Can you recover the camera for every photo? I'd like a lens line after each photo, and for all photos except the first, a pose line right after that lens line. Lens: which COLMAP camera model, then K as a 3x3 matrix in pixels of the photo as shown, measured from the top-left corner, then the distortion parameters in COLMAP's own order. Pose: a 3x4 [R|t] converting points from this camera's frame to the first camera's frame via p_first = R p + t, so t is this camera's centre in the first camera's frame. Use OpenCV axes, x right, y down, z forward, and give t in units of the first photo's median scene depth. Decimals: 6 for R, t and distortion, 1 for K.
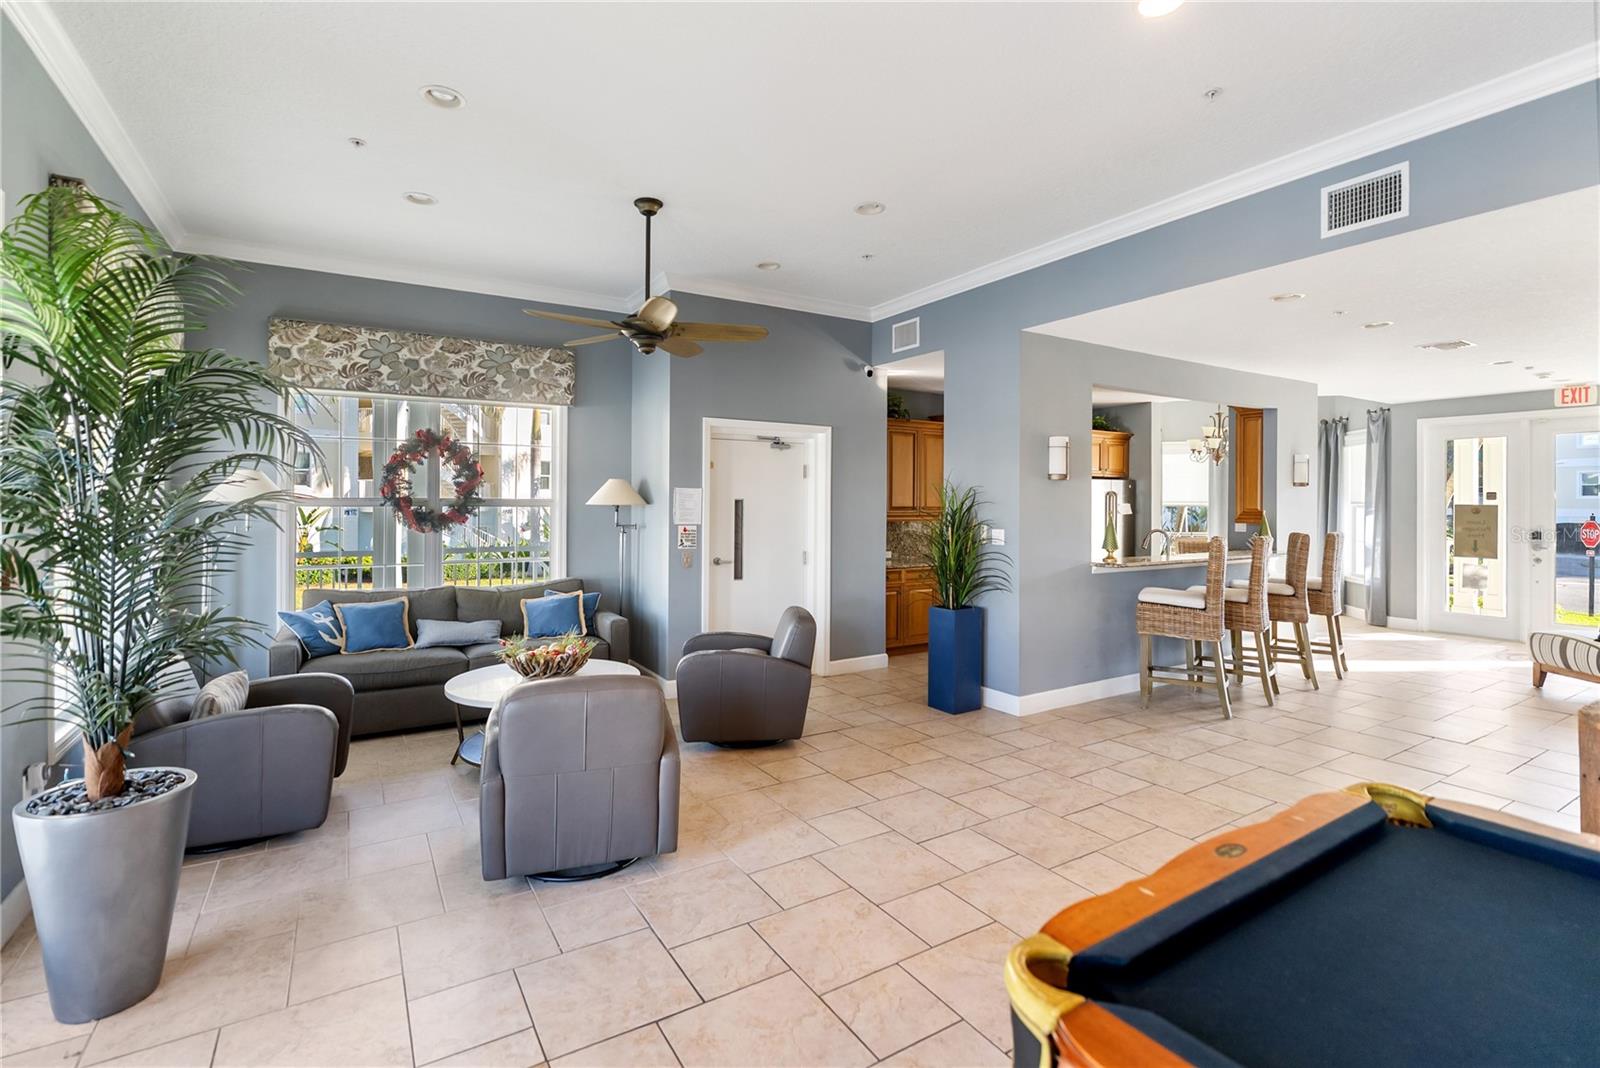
lens RADIAL K [[735.3, 0, 801.4], [0, 735.3, 499.9], [0, 0, 1]] dist [-0.002397, 0.000872]
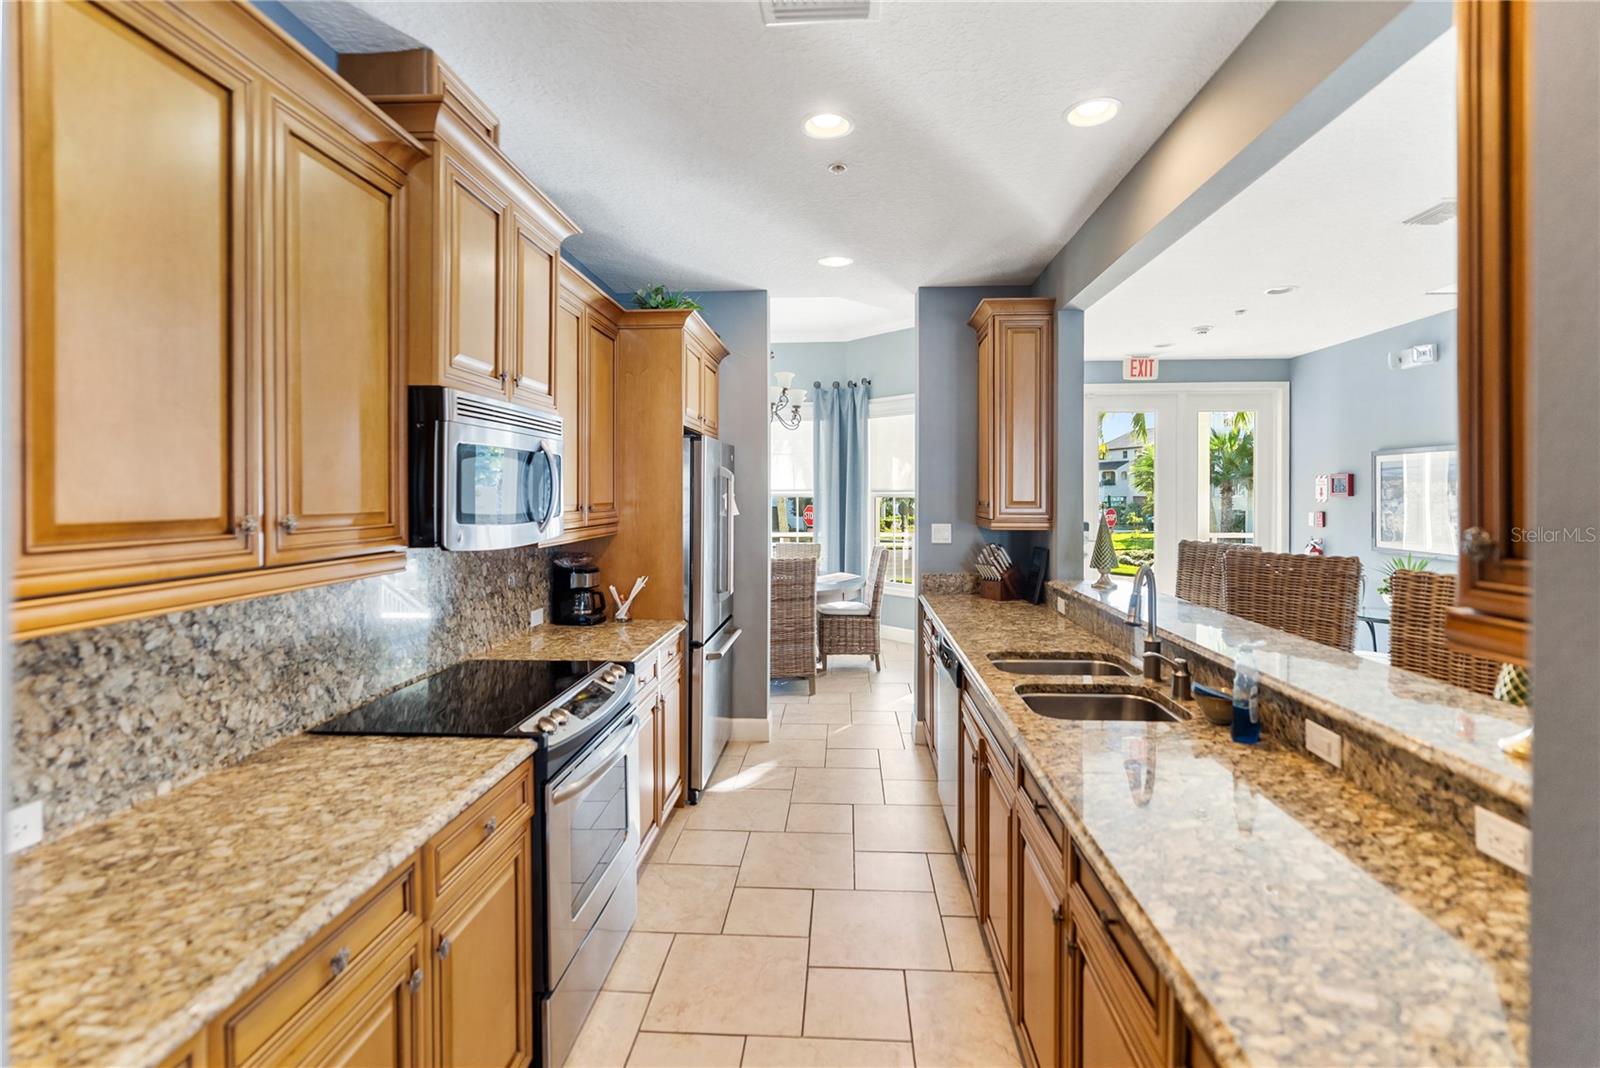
lens RADIAL K [[735.3, 0, 801.4], [0, 735.3, 499.9], [0, 0, 1]] dist [-0.002397, 0.000872]
pose [[0.583756, -0.012117, 0.811839, 0.126872], [-0.000895, 0.999878, 0.015567, 0.003877], [-0.811929, -0.009814, 0.583674, 1.086043]]
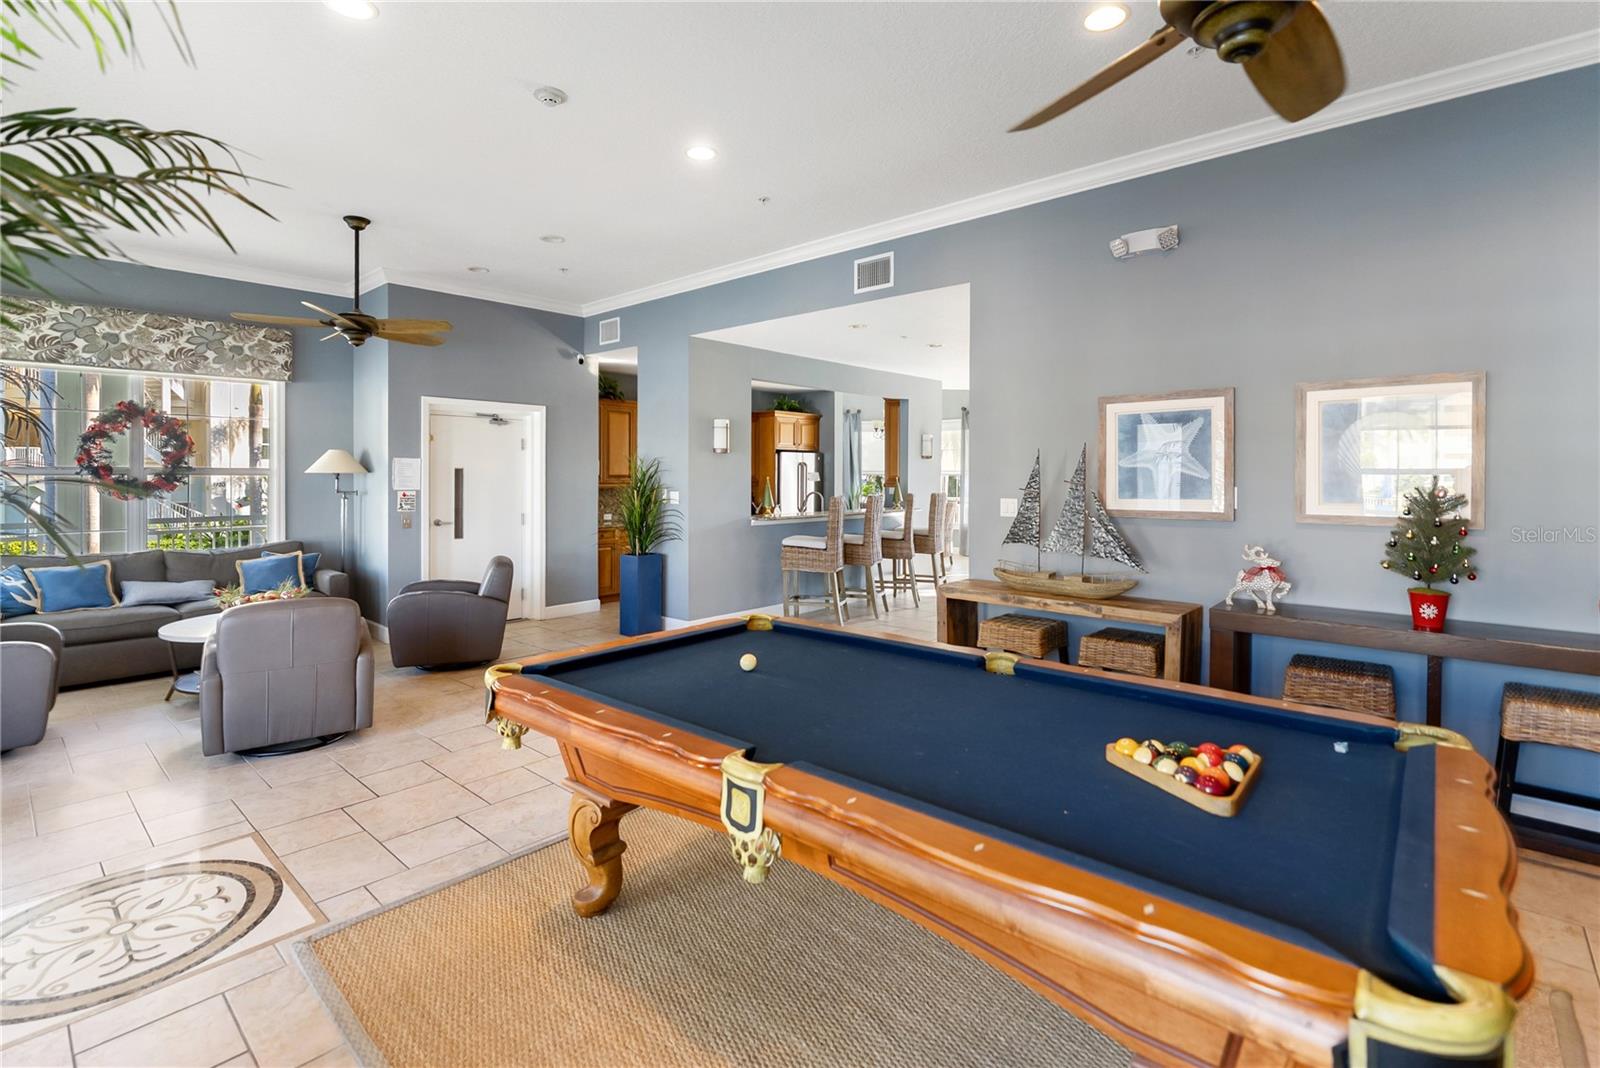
lens RADIAL K [[729.3, 0, 782.4], [0, 729.3, 481.5], [0, 0, 1]] dist [0.002369, 0.000739]
pose [[0.961893, -0.004695, 0.273386, 0.094626], [0.000705, 0.999892, 0.014691, 0.003872], [-0.273426, -0.013939, 0.961792, -0.243296]]
